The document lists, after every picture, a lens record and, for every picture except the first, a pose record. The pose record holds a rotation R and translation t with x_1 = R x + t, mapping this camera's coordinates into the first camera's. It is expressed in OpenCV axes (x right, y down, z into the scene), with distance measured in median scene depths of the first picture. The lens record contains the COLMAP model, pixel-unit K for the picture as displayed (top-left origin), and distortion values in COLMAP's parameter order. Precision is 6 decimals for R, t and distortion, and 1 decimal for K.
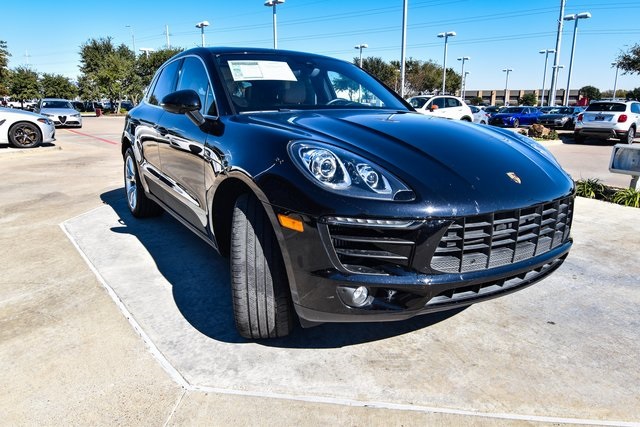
lens RADIAL K [[444.7, 0, 320.0], [0, 444.7, 213.5], [0, 0, 1]] dist [0.002551, -0.000282]
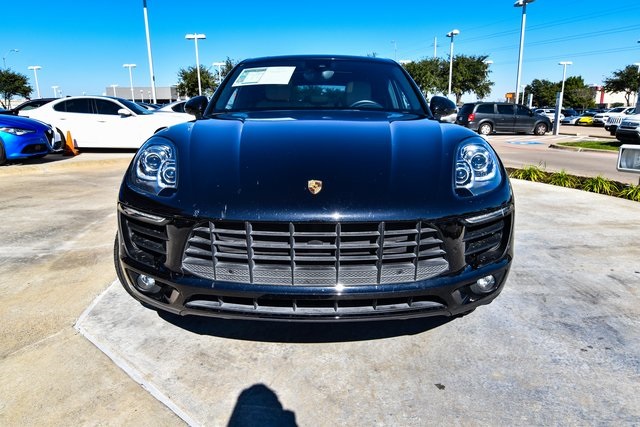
lens RADIAL K [[426.5, 0, 320.0], [0, 426.5, 213.5], [0, 0, 1]] dist [-0.005051, -0.000435]
pose [[0.826060, 0.118359, -0.551014, 0.605309], [-0.121843, 0.992082, 0.030439, -0.037680], [0.550254, 0.041993, 0.833941, 0.225090]]
